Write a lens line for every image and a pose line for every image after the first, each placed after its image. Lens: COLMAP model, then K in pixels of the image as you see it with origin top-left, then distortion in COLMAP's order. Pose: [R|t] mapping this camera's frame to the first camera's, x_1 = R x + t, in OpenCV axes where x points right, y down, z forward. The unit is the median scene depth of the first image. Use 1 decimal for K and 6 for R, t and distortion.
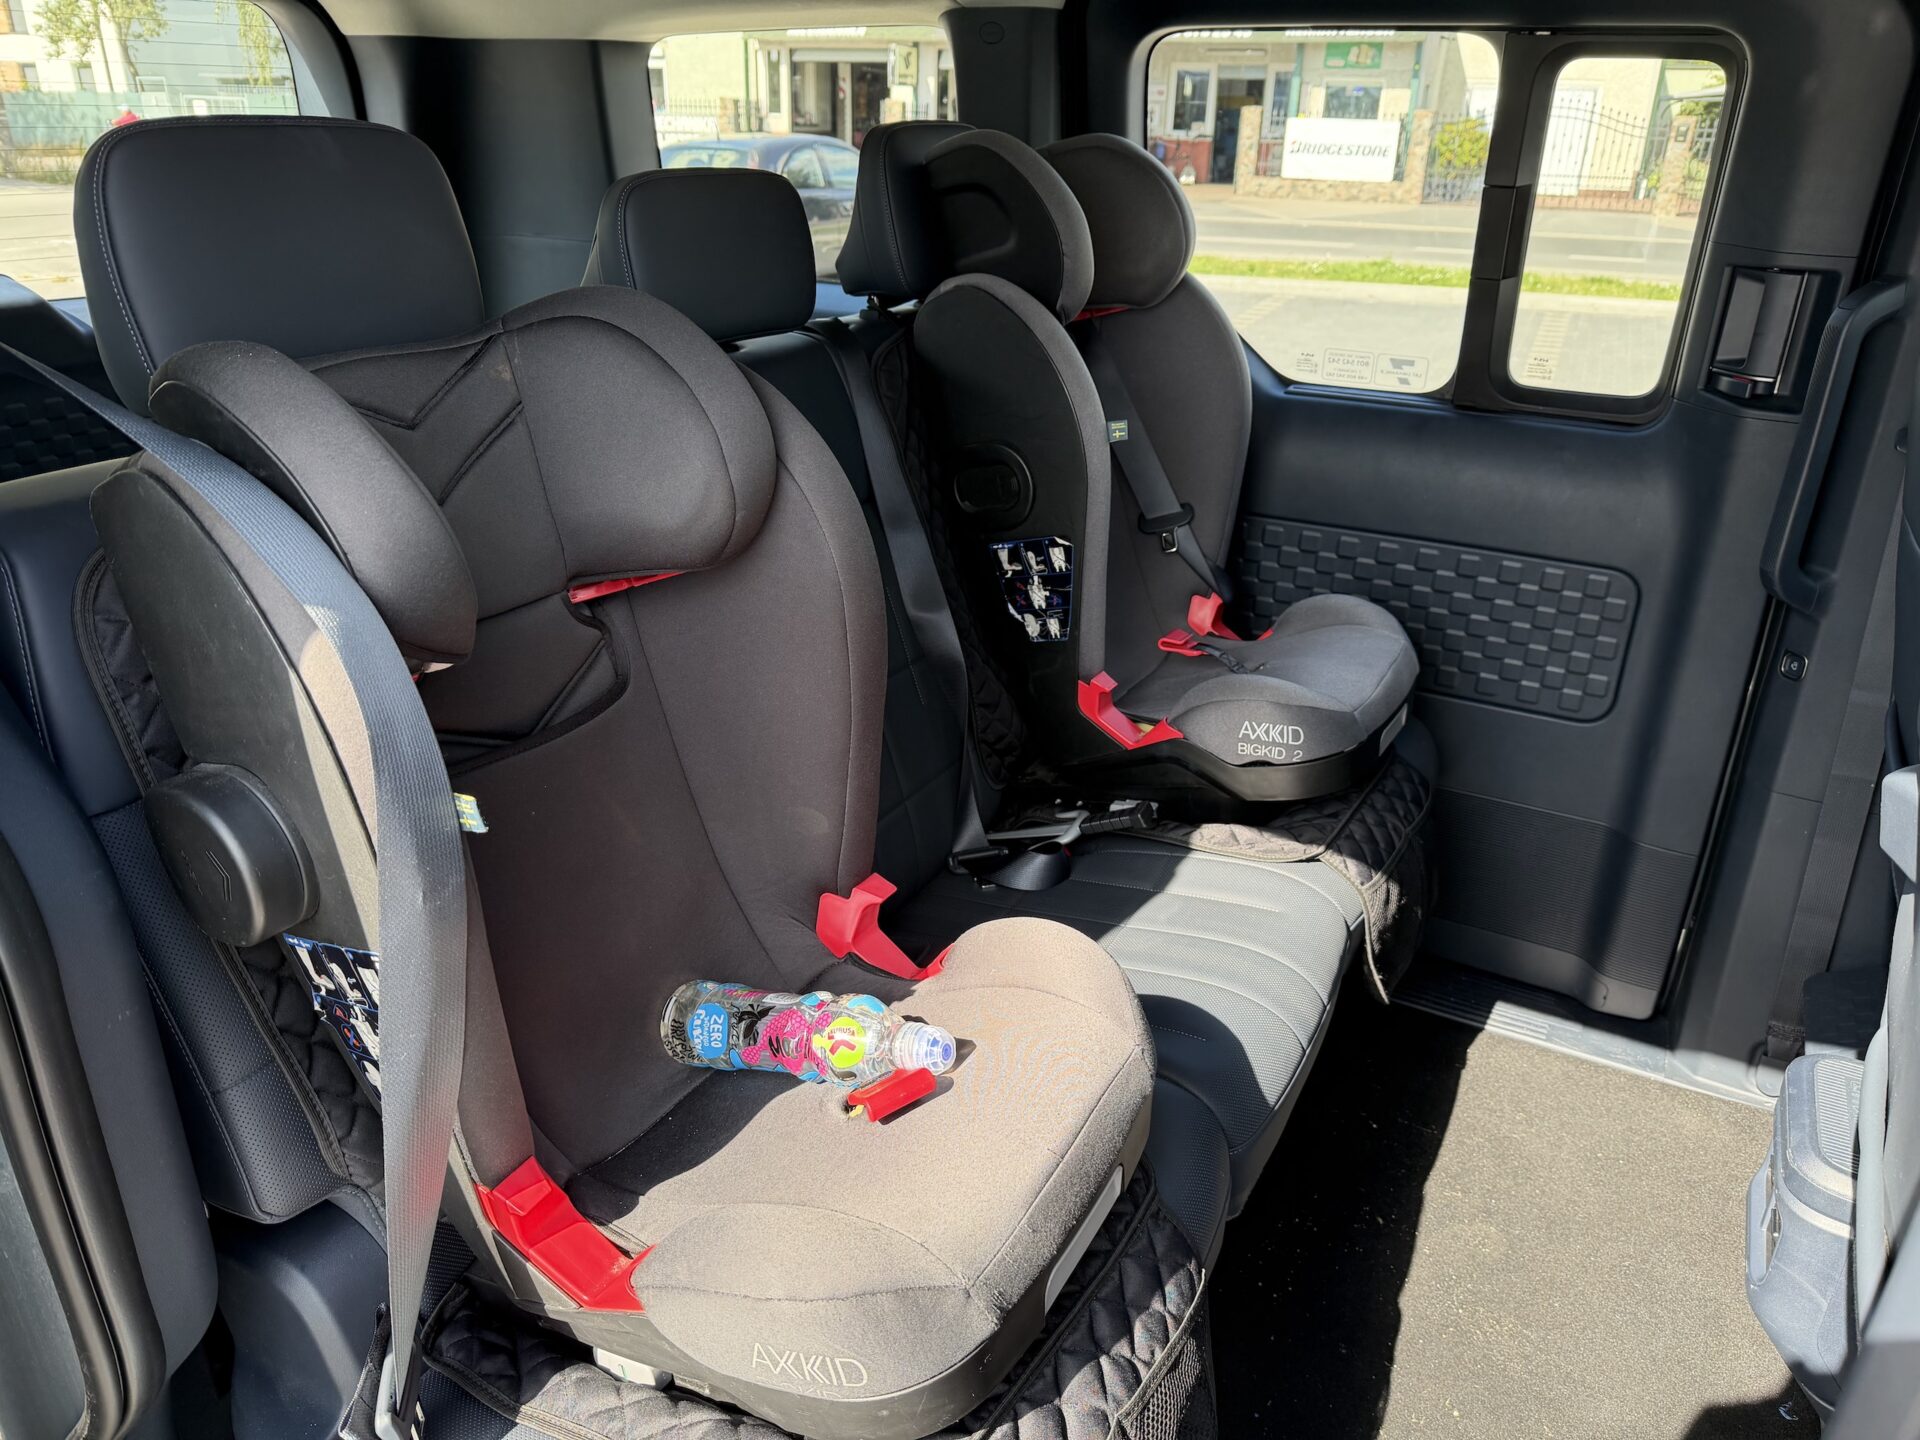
lens RADIAL K [[1371.8, 0, 960.3], [0, 1371.8, 719.5], [0, 0, 1]] dist [-0.004258, -0.002302]
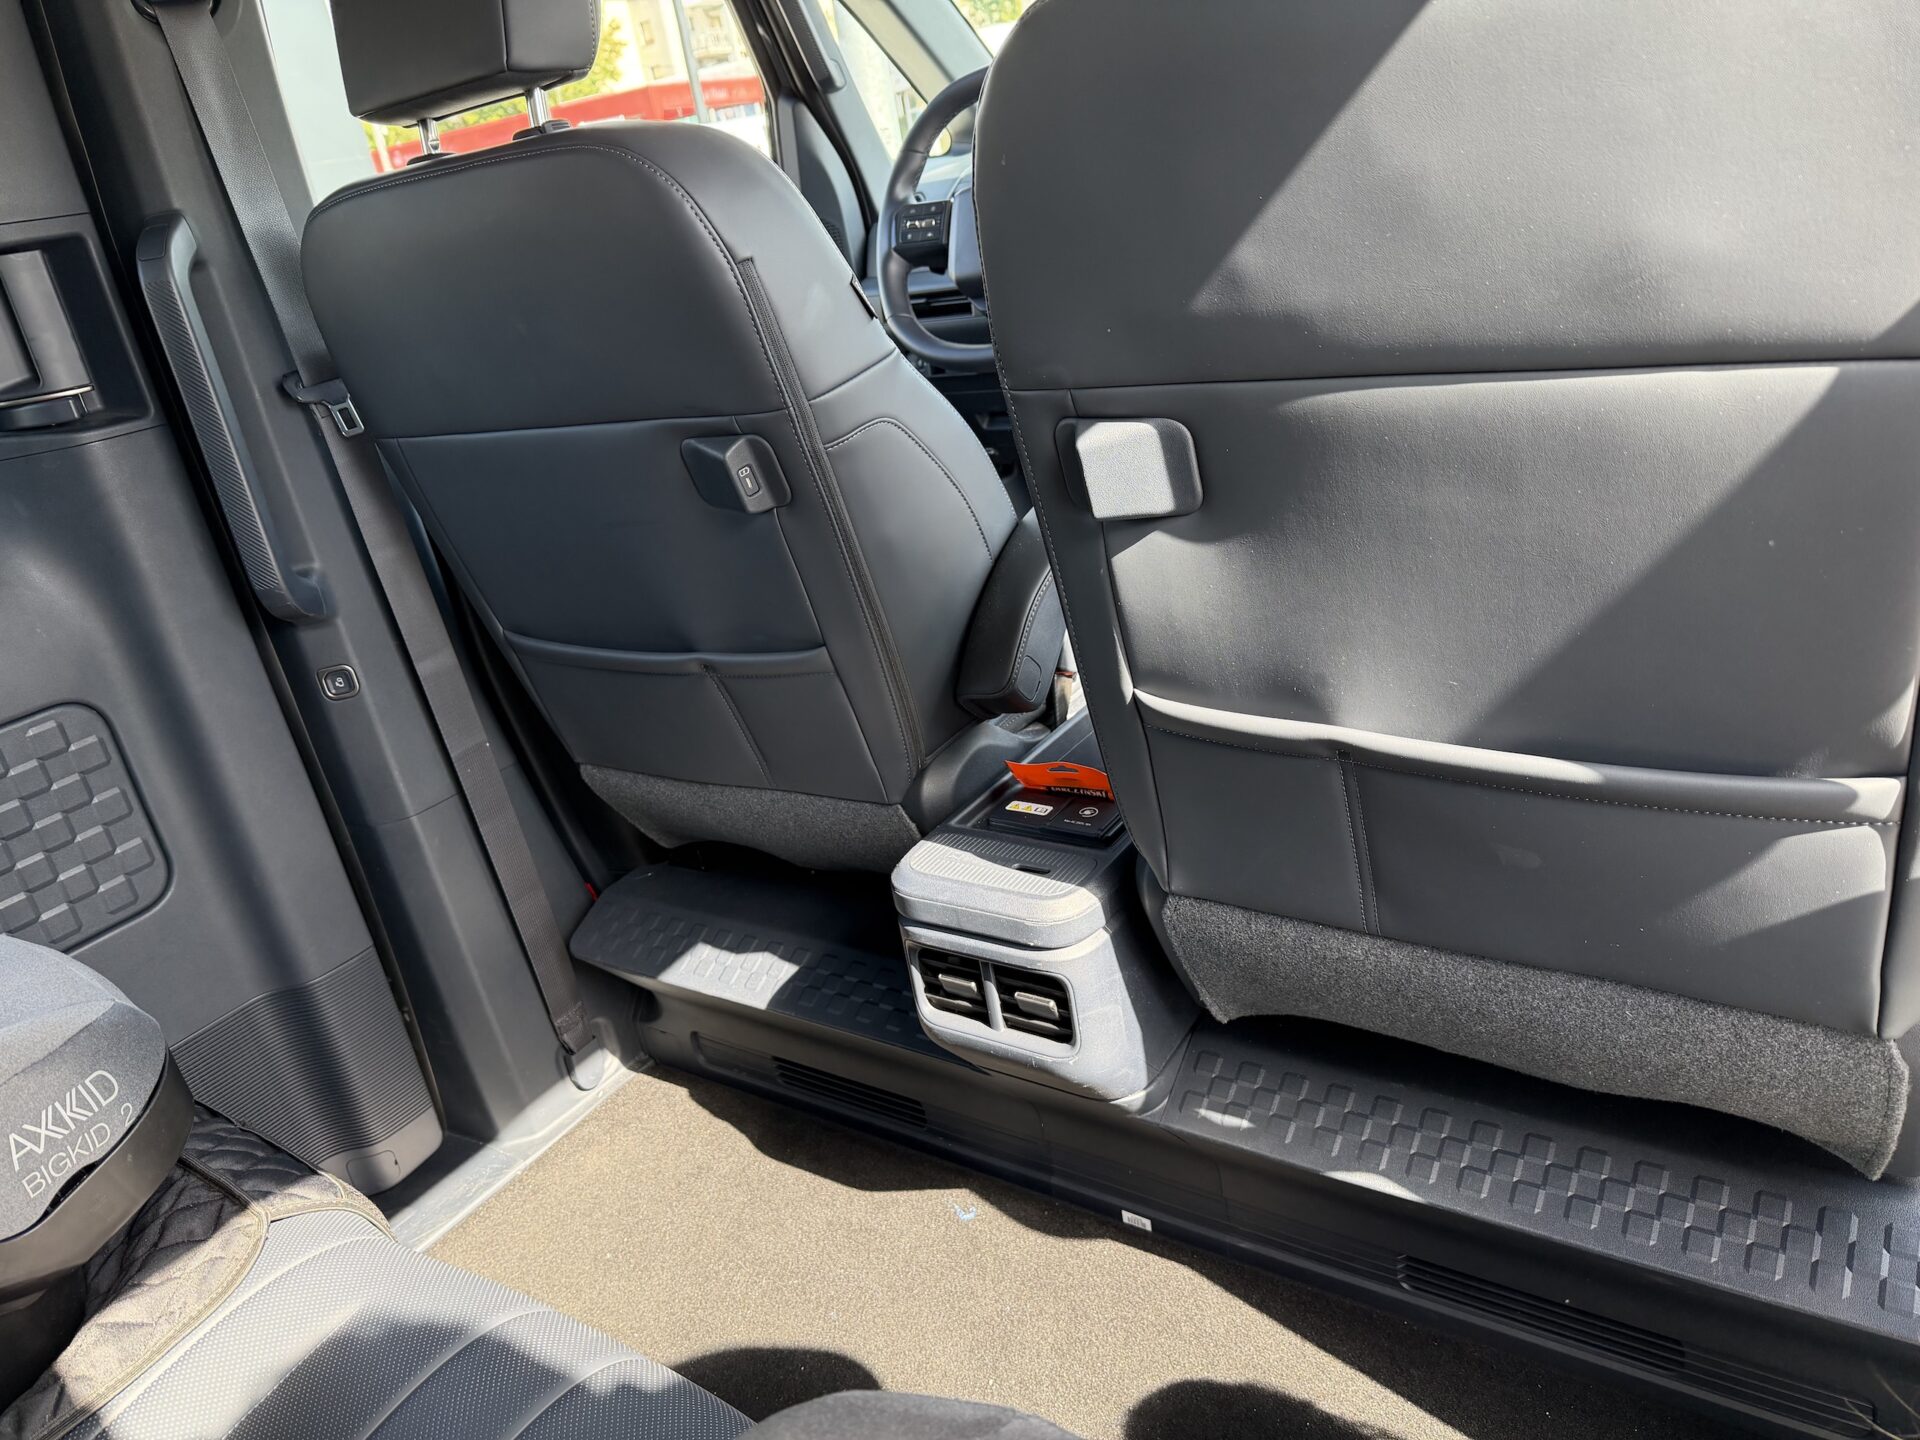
lens RADIAL K [[1371.8, 0, 960.6], [0, 1371.8, 723.4], [0, 0, 1]] dist [-0.004258, -0.002302]
pose [[0.099732, -0.425670, 0.899366, -0.107813], [0.552066, 0.775660, 0.305900, -0.059714], [-0.827815, 0.466001, 0.312356, 0.393043]]
